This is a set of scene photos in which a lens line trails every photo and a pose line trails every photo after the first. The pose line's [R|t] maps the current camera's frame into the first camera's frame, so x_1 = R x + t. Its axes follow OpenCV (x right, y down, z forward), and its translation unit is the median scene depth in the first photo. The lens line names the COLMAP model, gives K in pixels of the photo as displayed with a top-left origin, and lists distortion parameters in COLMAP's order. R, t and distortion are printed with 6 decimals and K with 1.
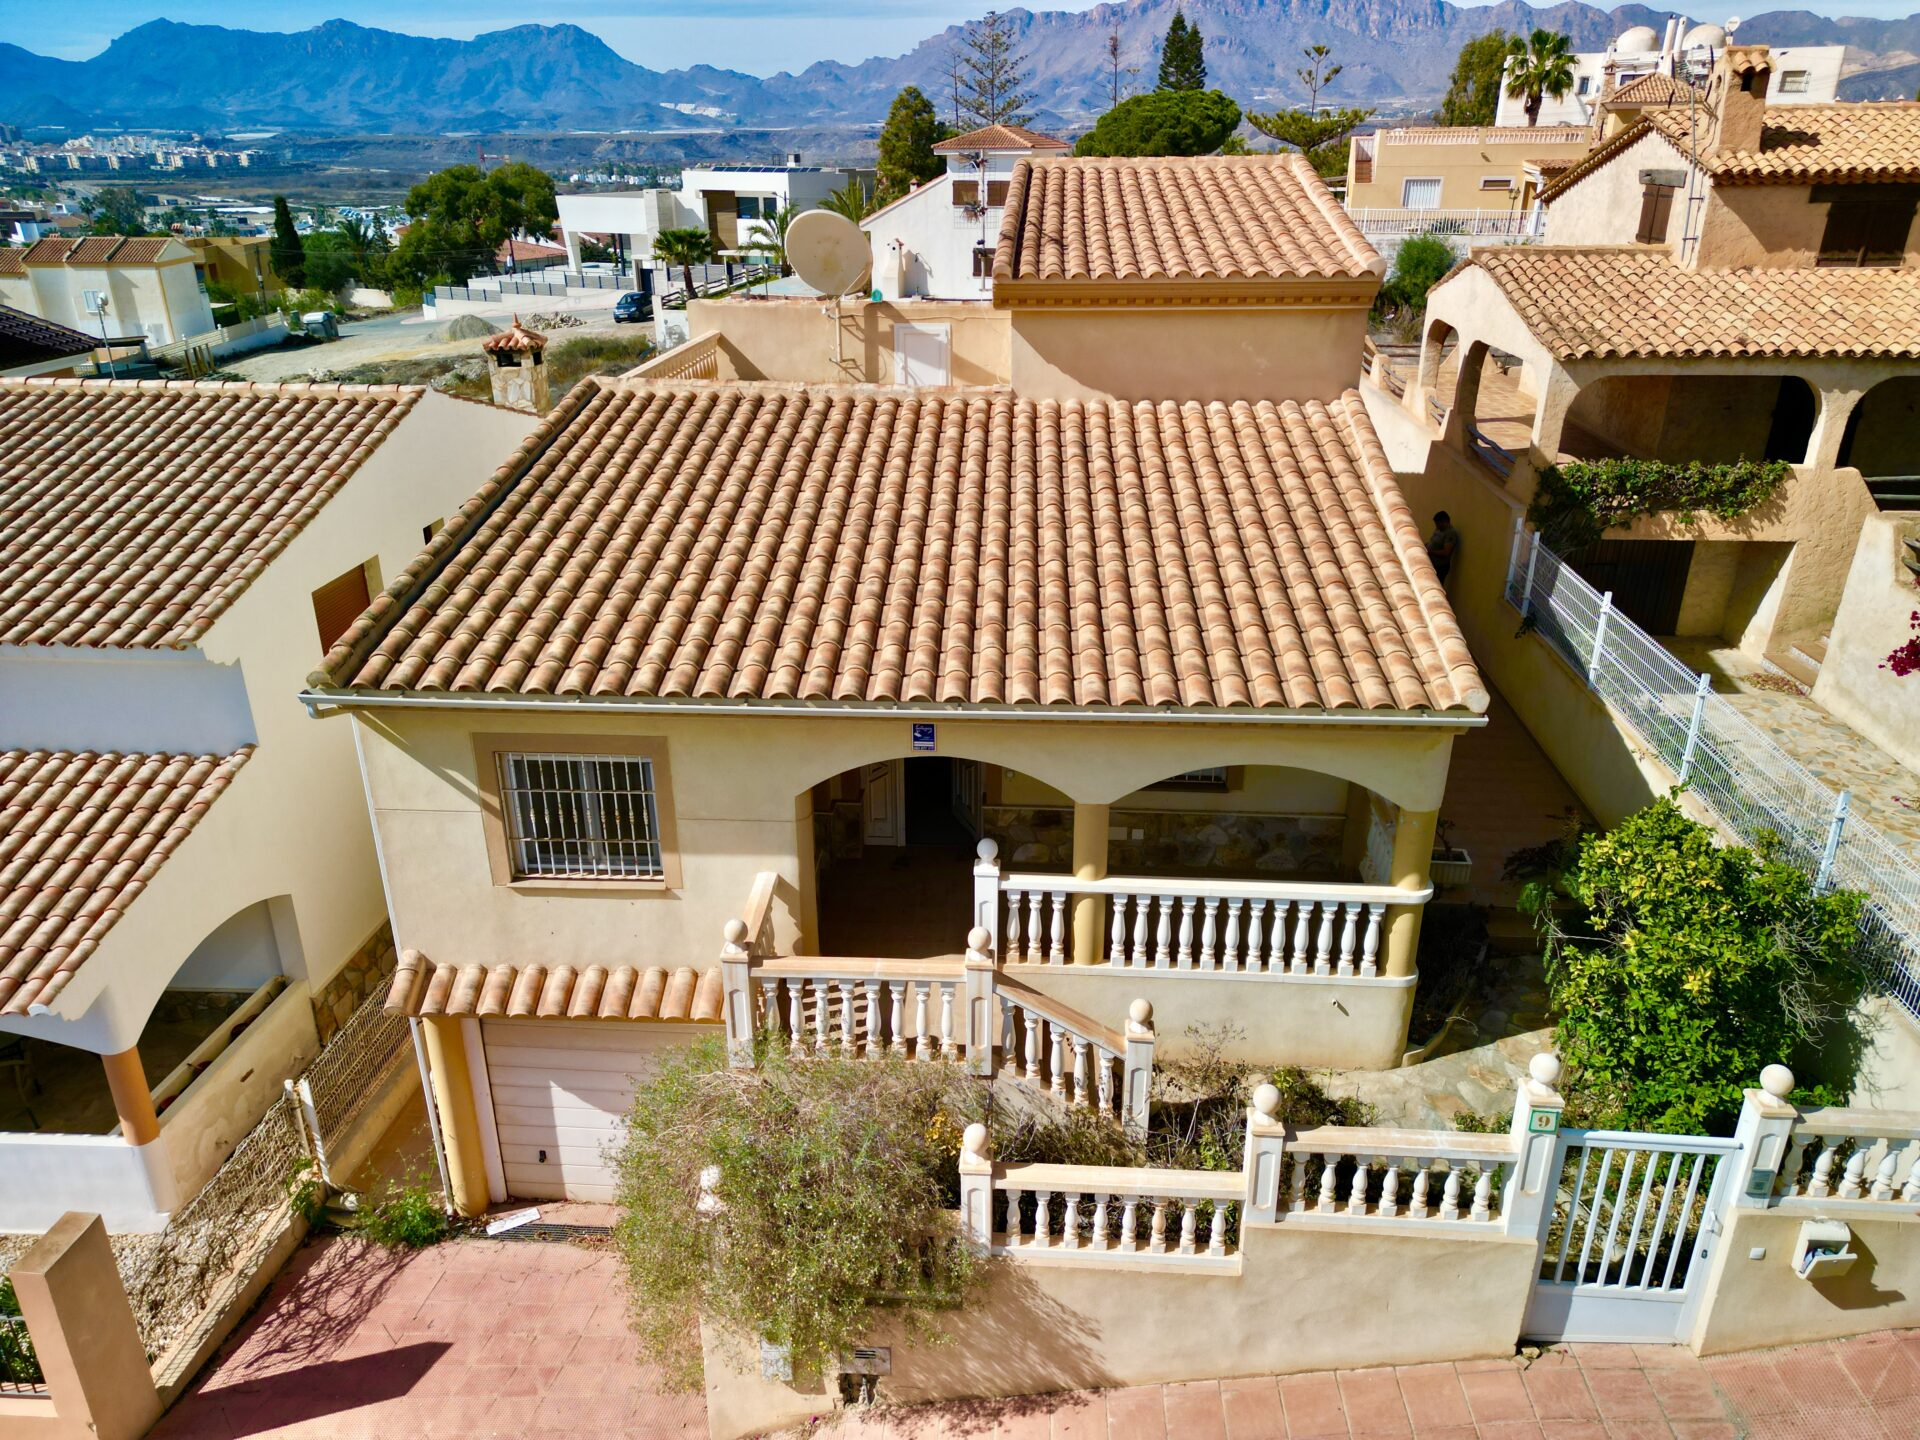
lens RADIAL K [[1341.2, 0, 963.8], [0, 1341.2, 724.7], [0, 0, 1]] dist [0.082429, -0.075082]
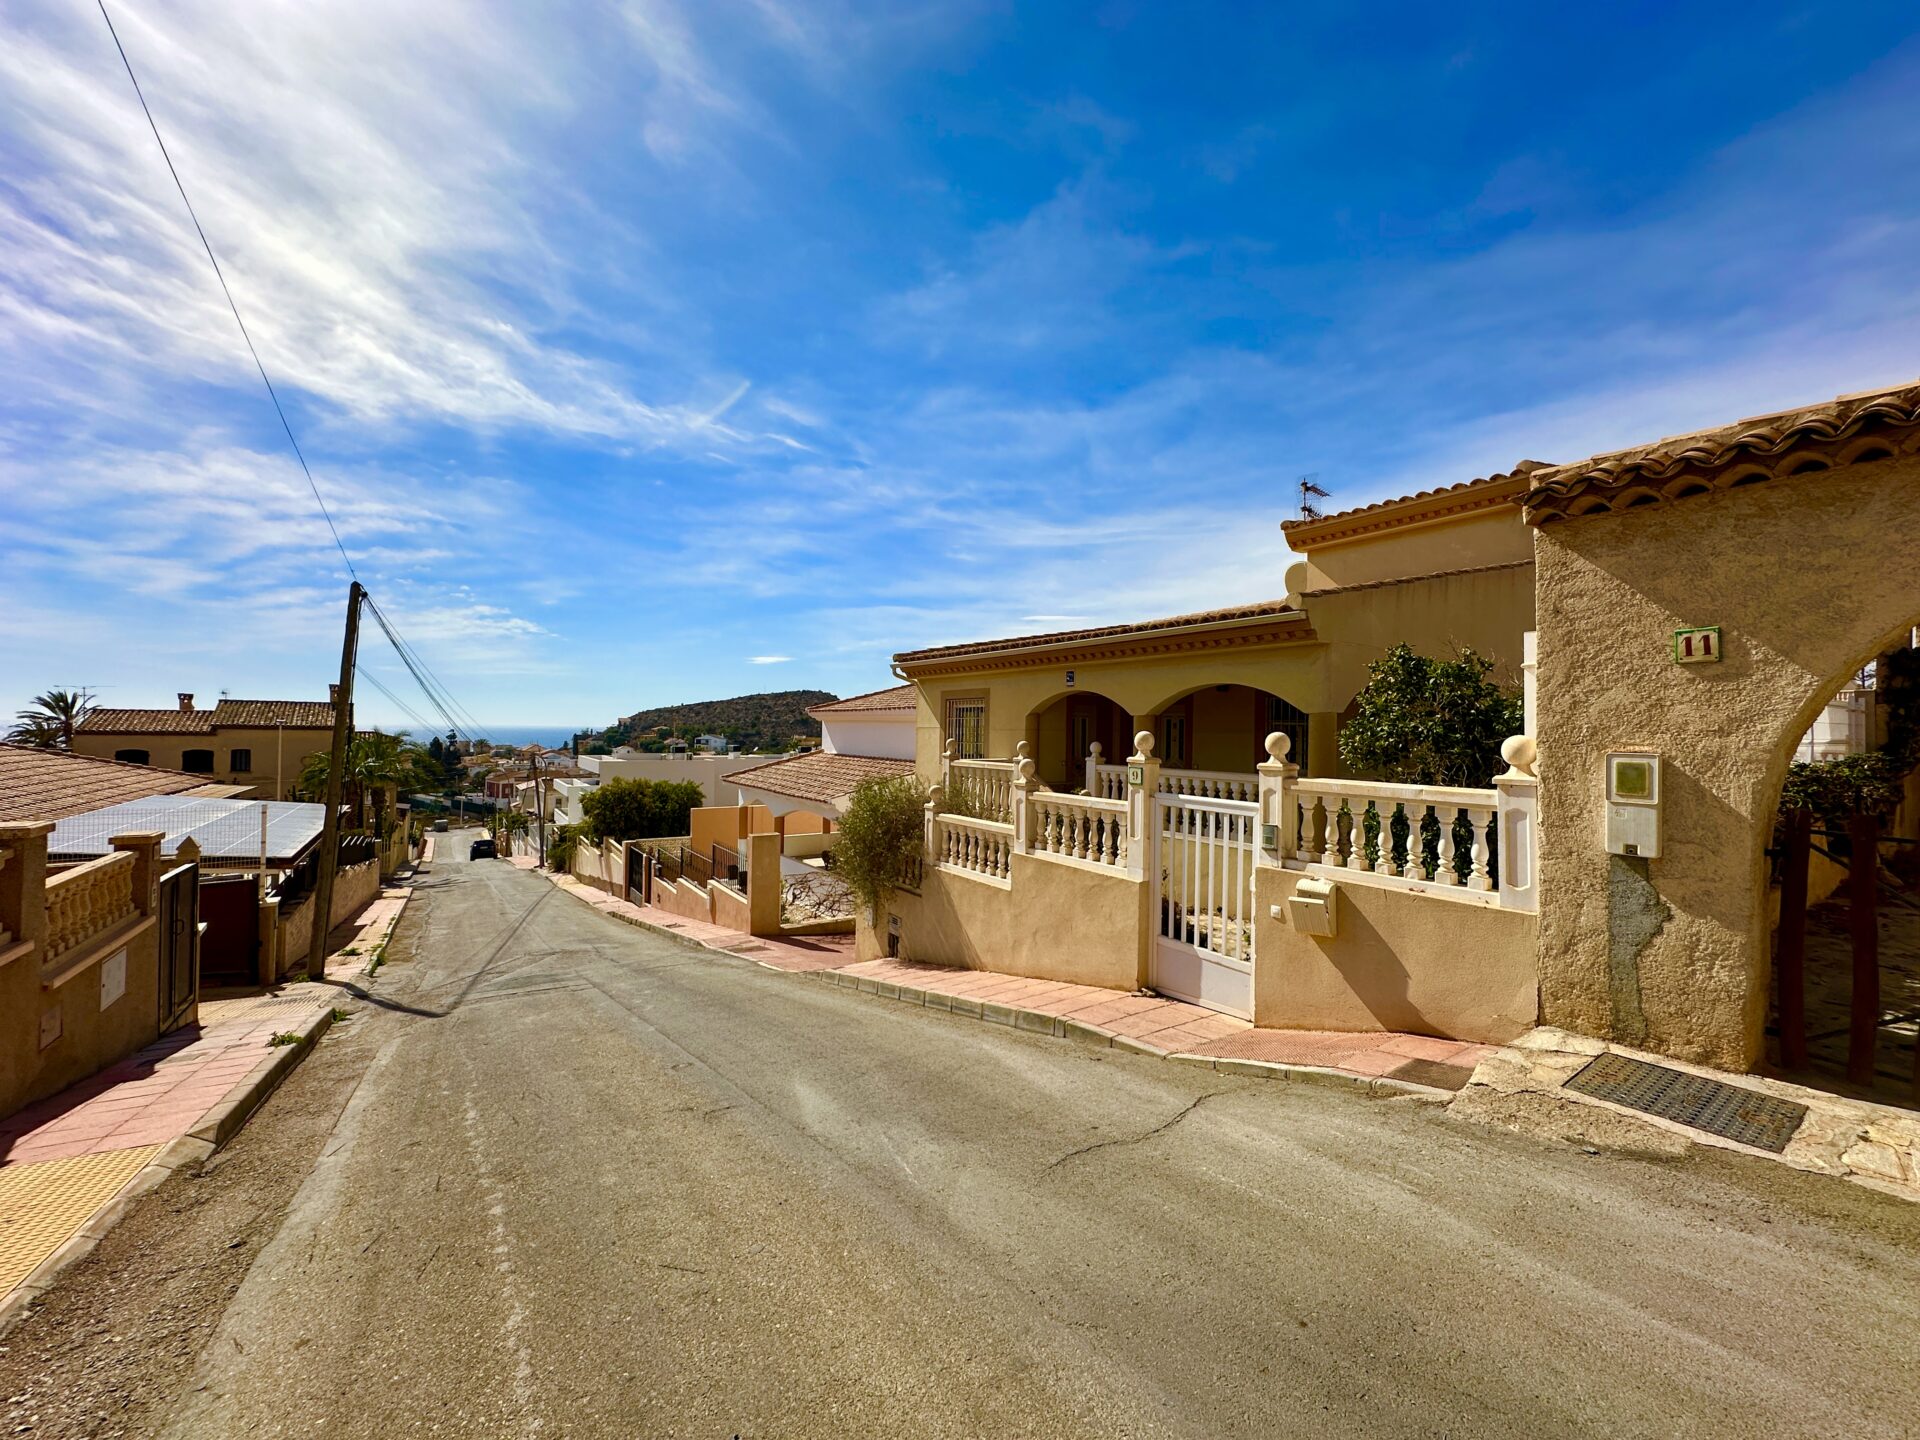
lens RADIAL K [[759.5, 0, 960.0], [0, 759.5, 710.4], [0, 0, 1]] dist [0.003565, 0.000318]
pose [[0.608702, -0.012185, -0.793306, 0.707858], [-0.327479, 0.906876, -0.265203, 0.372582], [0.722662, 0.421221, 0.548027, 0.286161]]
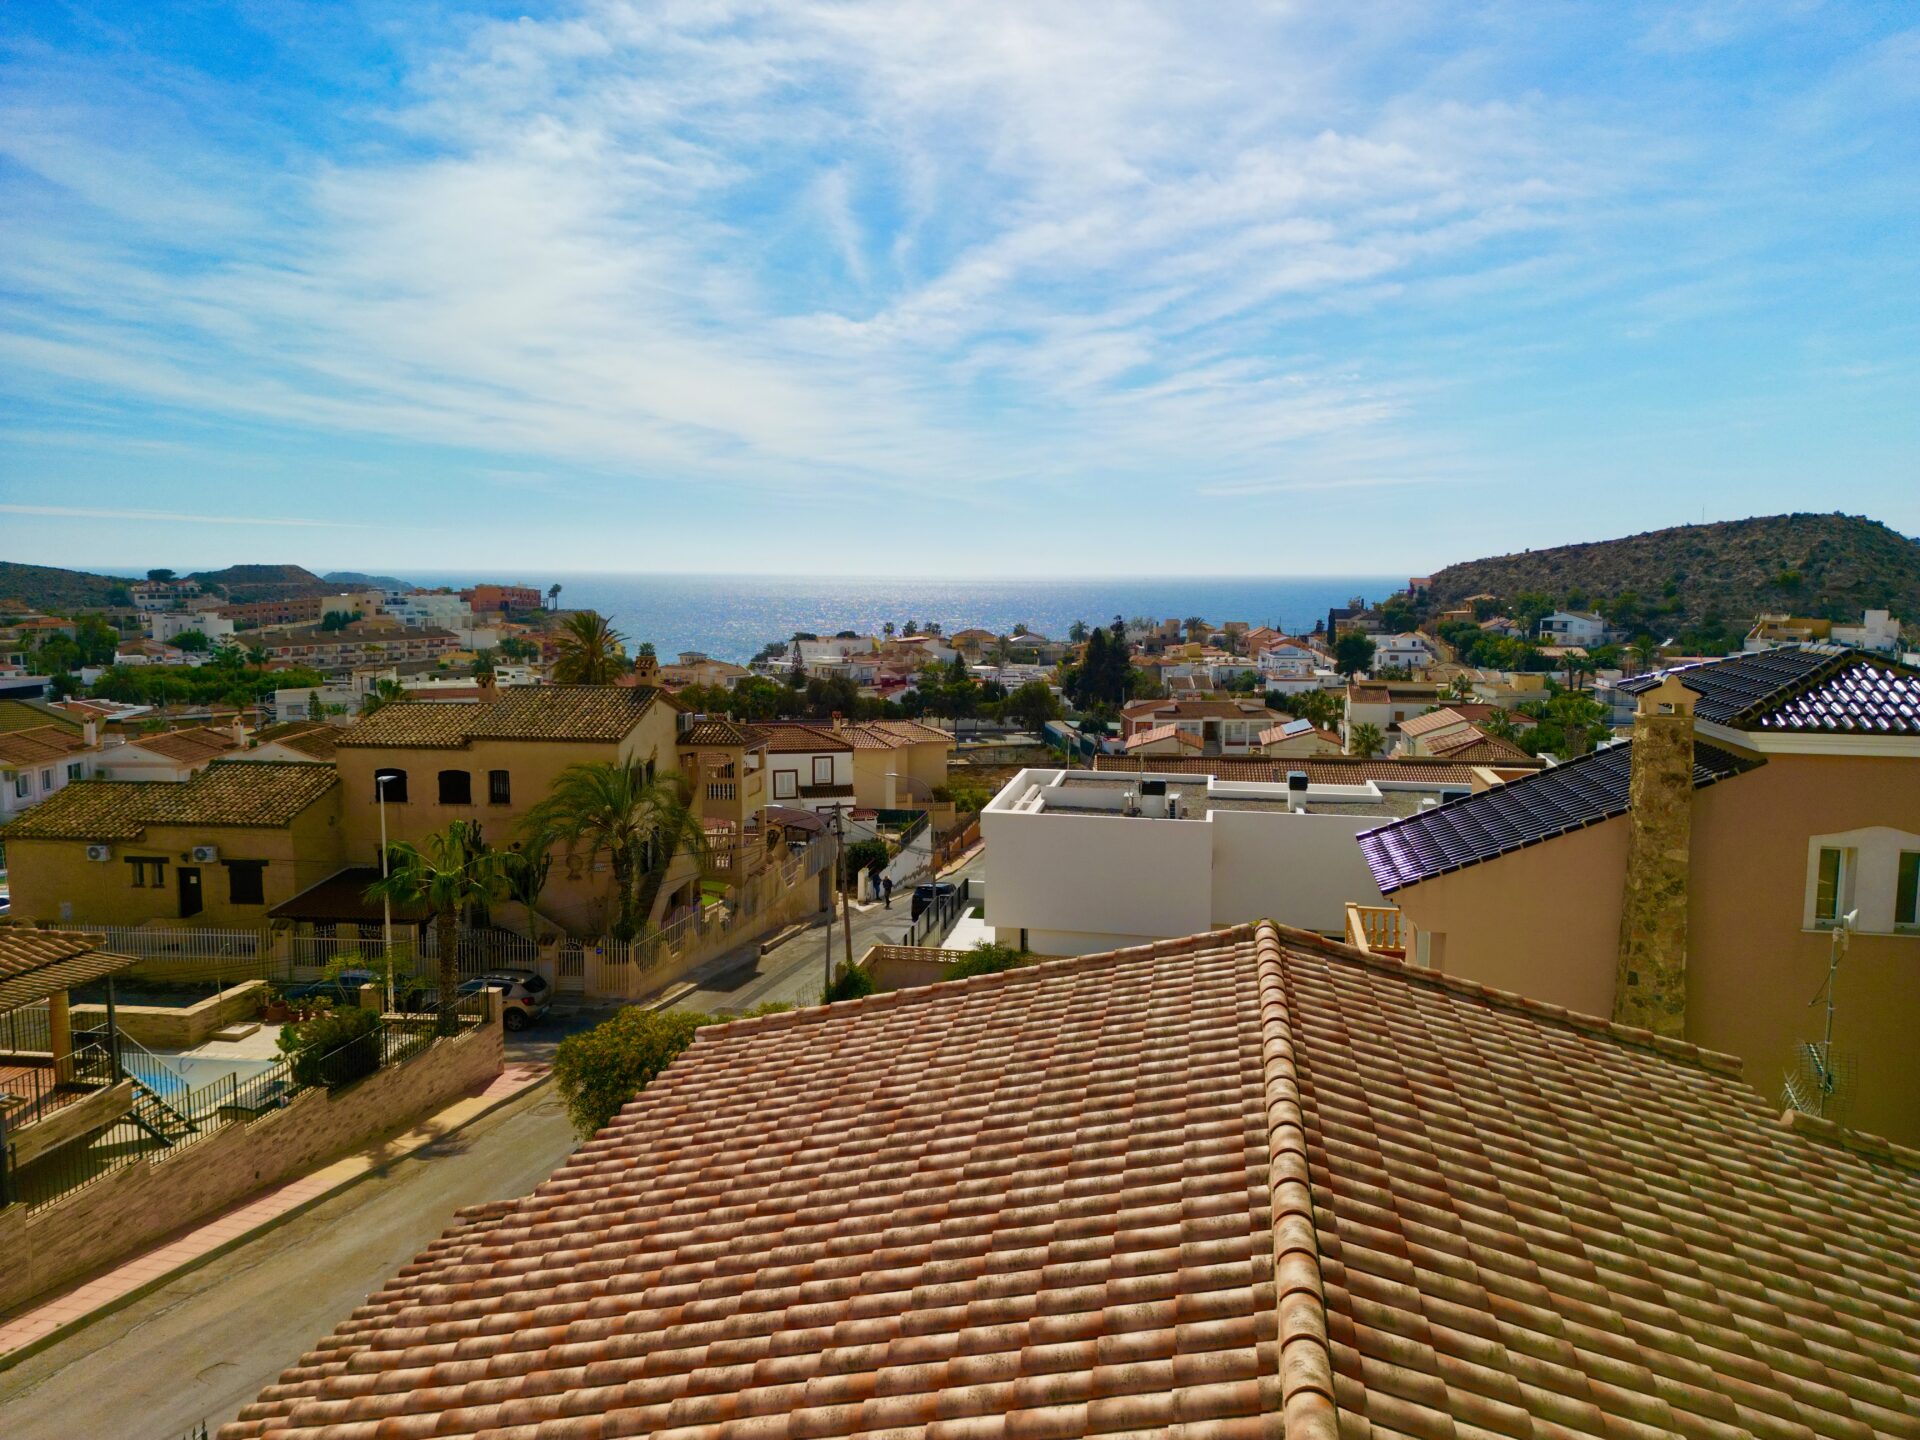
lens RADIAL K [[1341.2, 0, 960.1], [0, 1341.2, 750.3], [0, 0, 1]] dist [0.082429, -0.075082]
pose [[-0.119420, 0.130718, -0.984201, -0.220914], [-0.396570, 0.902504, 0.167986, -0.637571], [0.910204, 0.410365, -0.055939, 1.398286]]
